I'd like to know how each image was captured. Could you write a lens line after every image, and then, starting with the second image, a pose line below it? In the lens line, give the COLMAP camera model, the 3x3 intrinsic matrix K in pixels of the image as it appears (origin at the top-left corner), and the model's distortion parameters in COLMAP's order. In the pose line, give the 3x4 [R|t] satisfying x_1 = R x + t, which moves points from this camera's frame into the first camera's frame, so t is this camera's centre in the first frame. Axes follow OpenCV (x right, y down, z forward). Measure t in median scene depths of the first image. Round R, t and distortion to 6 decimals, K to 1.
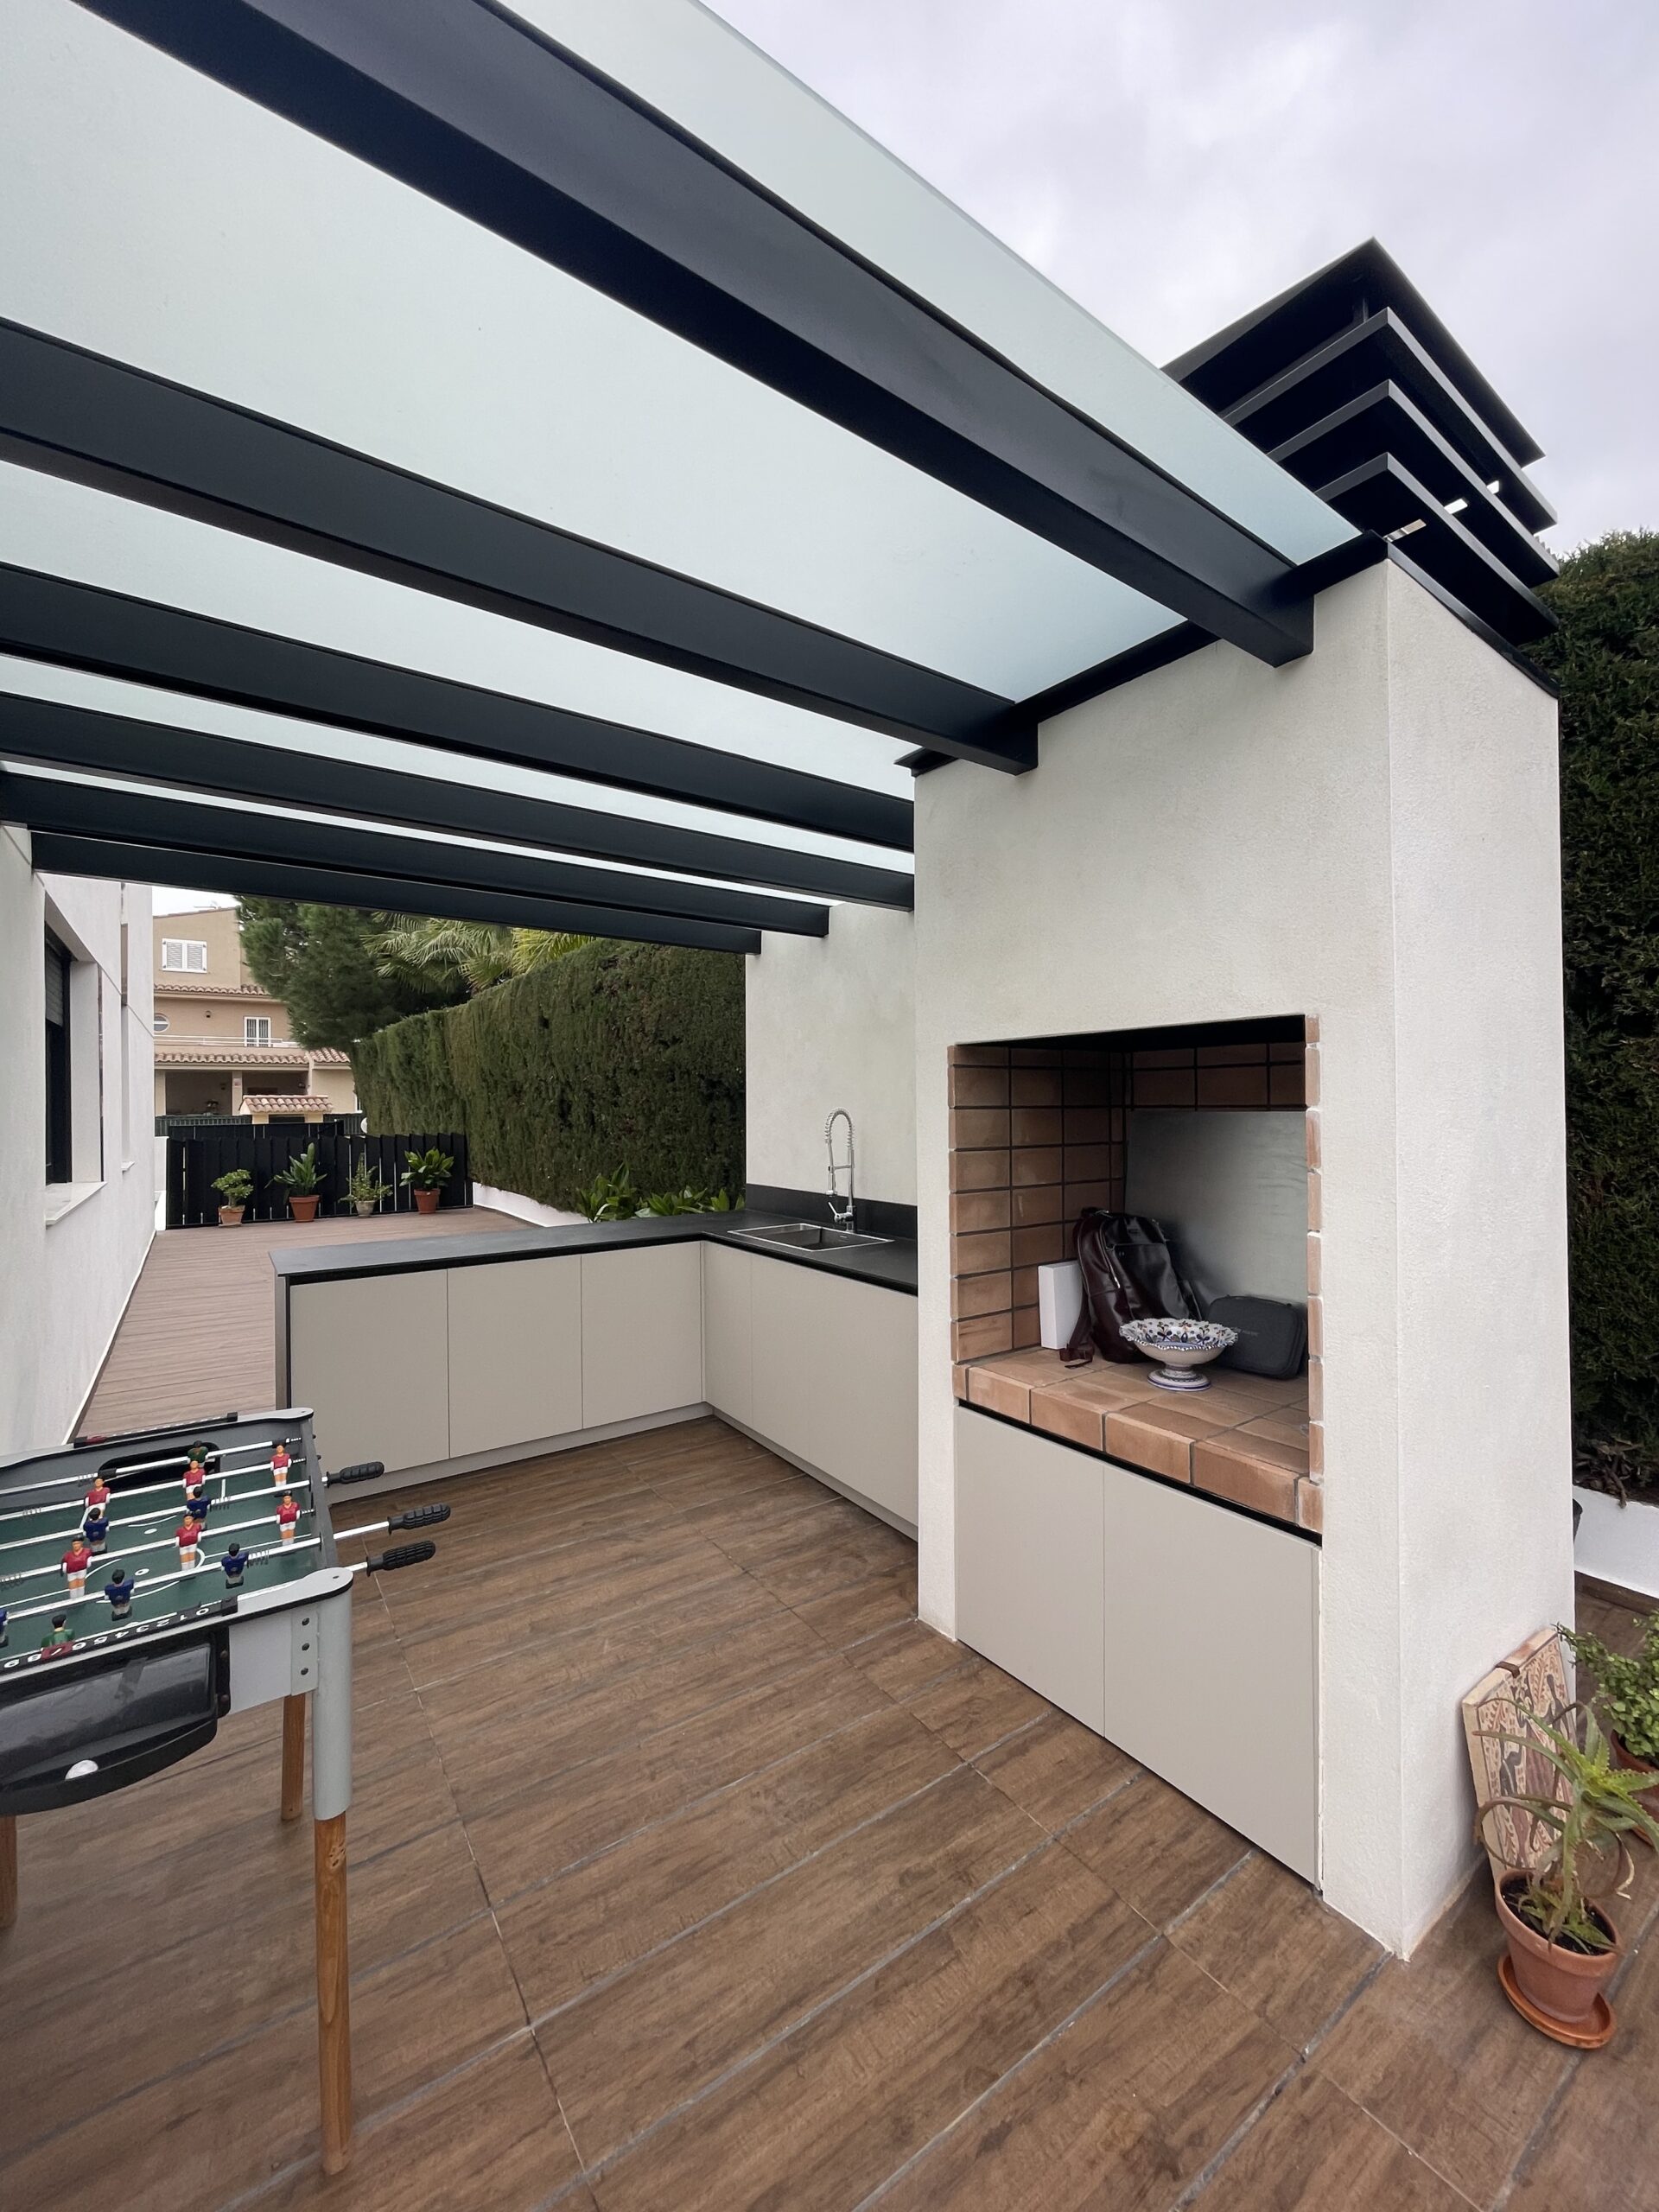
lens RADIAL K [[891.2, 0, 831.2], [0, 891.2, 1099.5], [0, 0, 1]] dist [-0.006813, 0.001466]
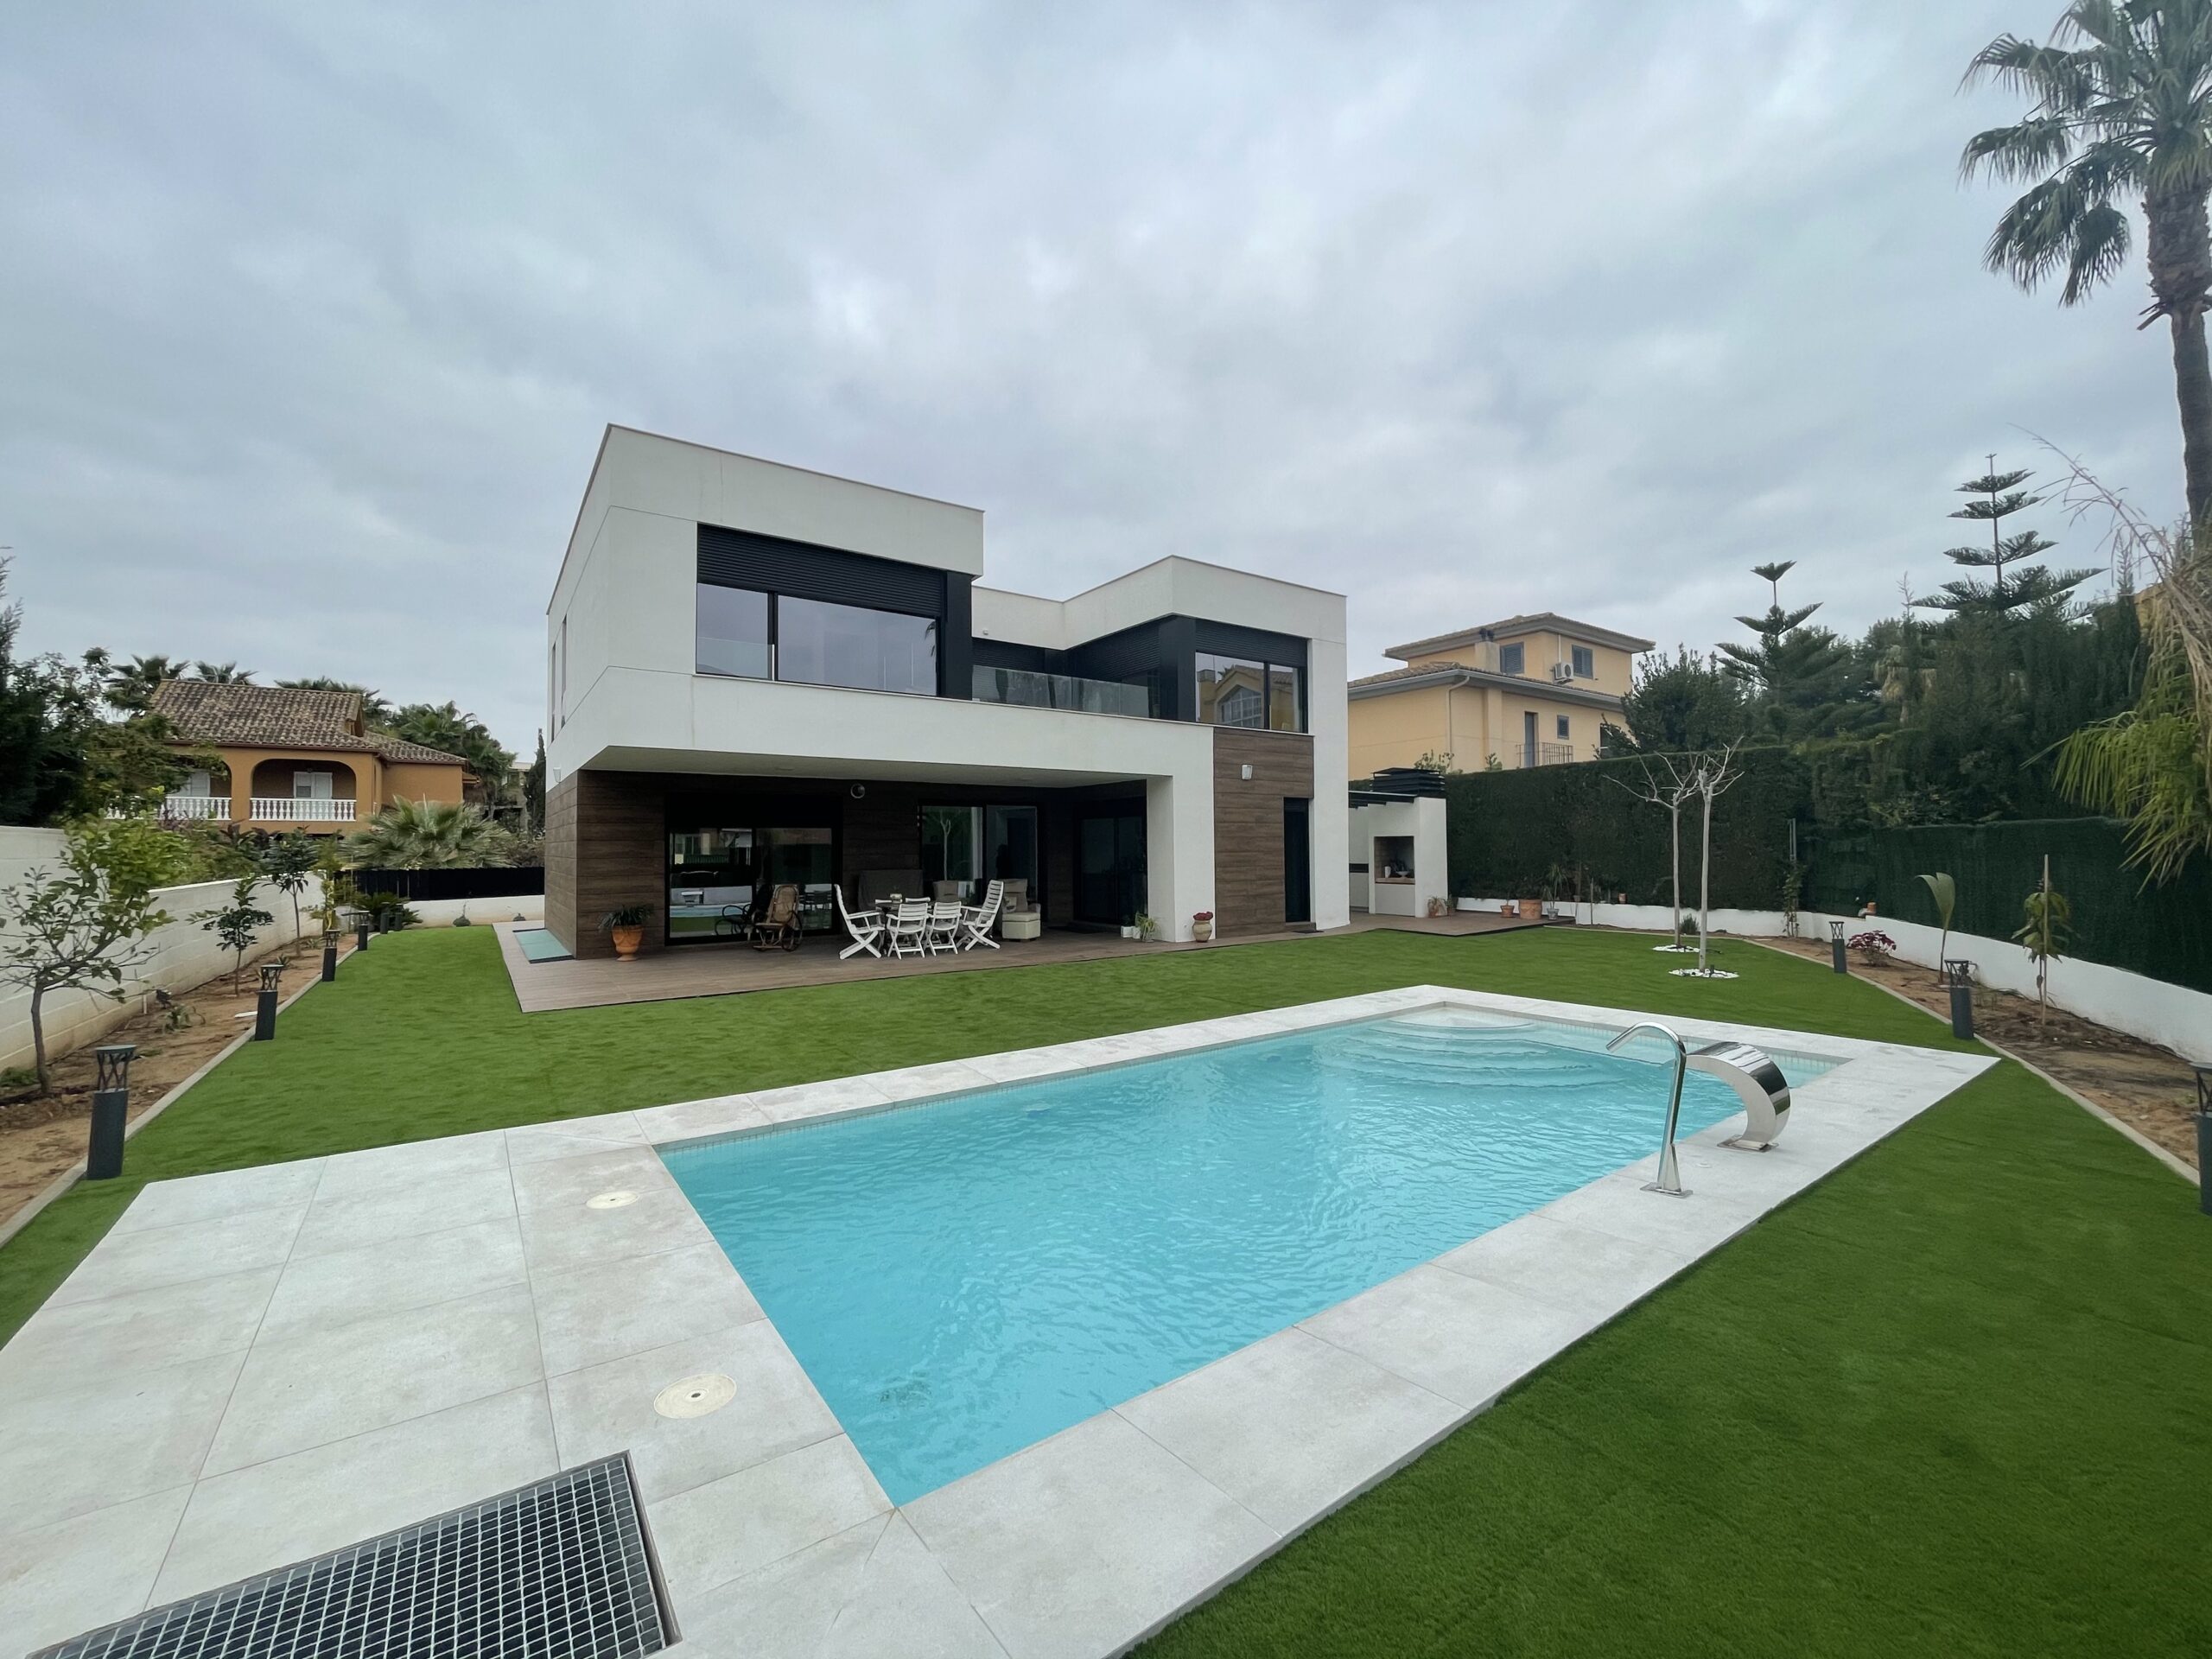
lens RADIAL K [[891.2, 0, 1099.6], [0, 891.2, 820.9], [0, 0, 1]] dist [-0.006813, 0.001466]
pose [[0.999995, 0.002311, 0.001936, -0.551347], [-0.002255, 0.999591, -0.028509, 0.006809], [-0.002002, 0.028504, 0.999592, -1.637407]]
